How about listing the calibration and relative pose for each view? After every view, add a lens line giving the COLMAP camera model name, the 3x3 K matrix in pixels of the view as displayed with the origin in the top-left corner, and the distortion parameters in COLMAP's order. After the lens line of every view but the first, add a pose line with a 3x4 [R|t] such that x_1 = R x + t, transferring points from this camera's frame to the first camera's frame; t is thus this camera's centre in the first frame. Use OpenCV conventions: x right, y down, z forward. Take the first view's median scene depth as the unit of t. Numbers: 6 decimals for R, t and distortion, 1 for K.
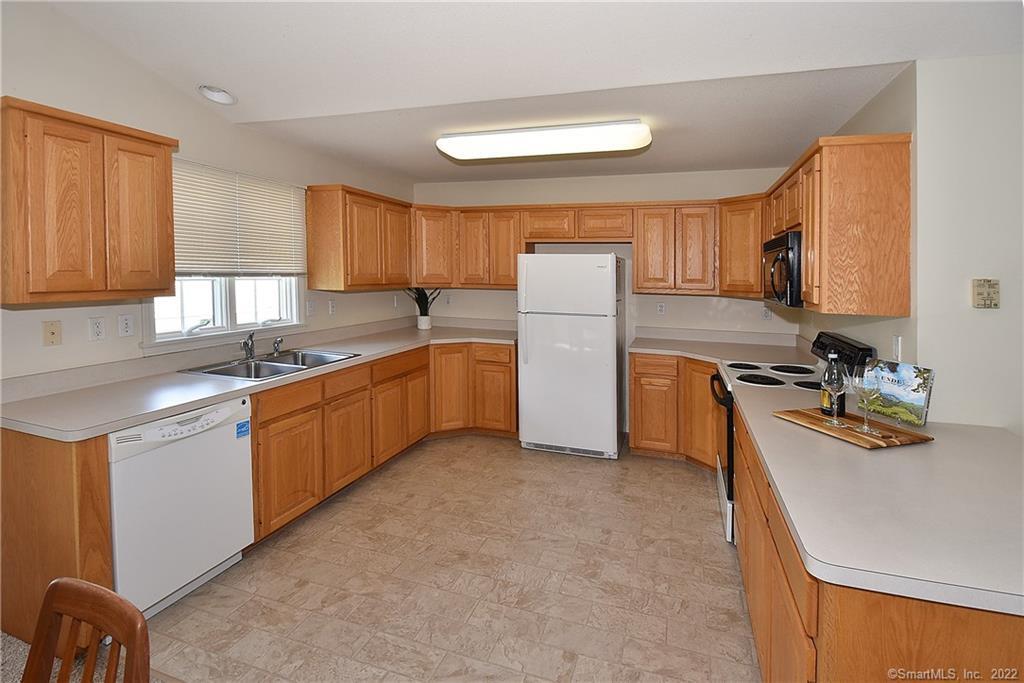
lens RADIAL K [[492.6, 0, 513.2], [0, 492.6, 297.2], [0, 0, 1]] dist [0.001602, -0.000486]
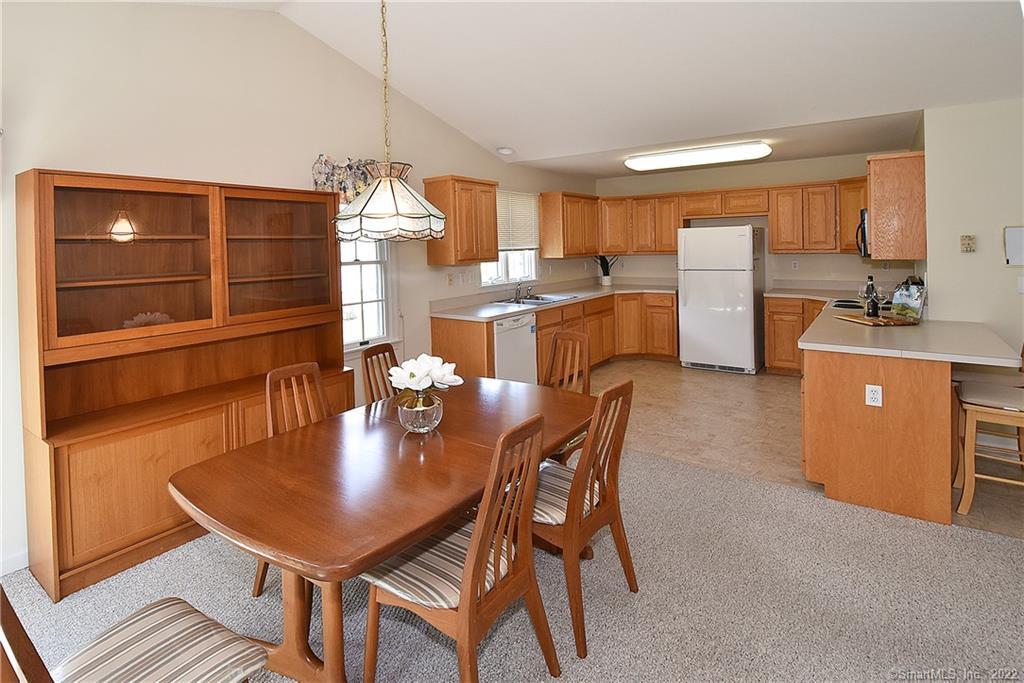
lens RADIAL K [[482.2, 0, 522.4], [0, 482.2, 291.8], [0, 0, 1]] dist [-0.000952, -0.000610]
pose [[0.958109, -0.011231, -0.286183, -0.026527], [0.025098, 0.998679, 0.044830, 0.021681], [0.285302, -0.050135, 0.957126, -0.505790]]
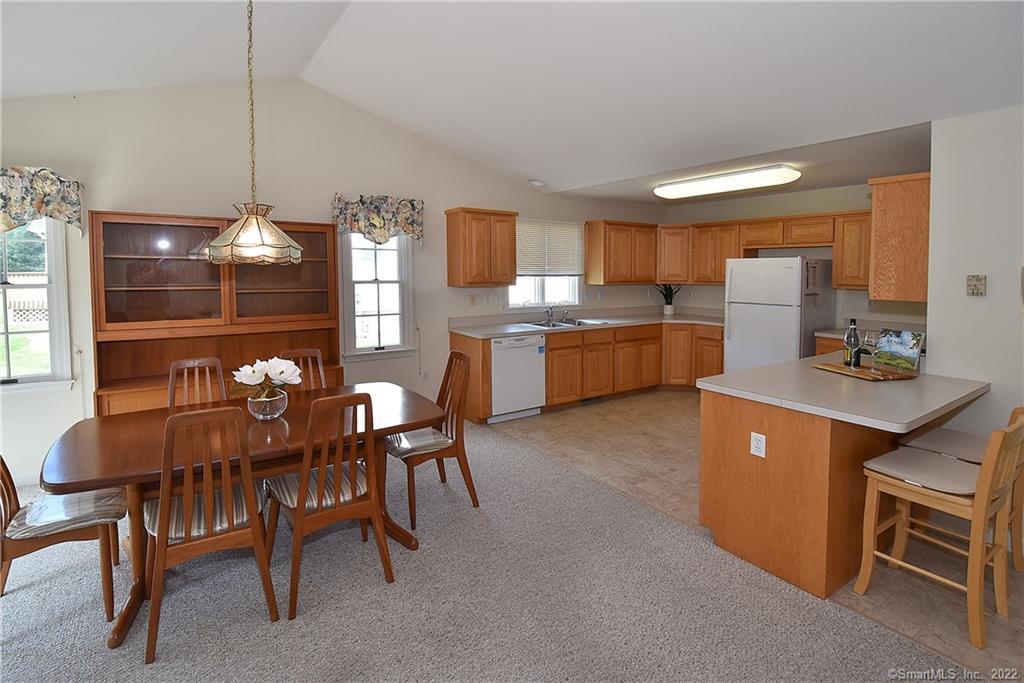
lens RADIAL K [[458.2, 0, 530.6], [0, 458.2, 324.7], [0, 0, 1]] dist [0.002970, -0.000739]
pose [[0.825277, 0.054430, -0.562098, 0.308921], [-0.019821, 0.997523, 0.067492, 0.020035], [0.564380, -0.044558, 0.824312, -0.383290]]
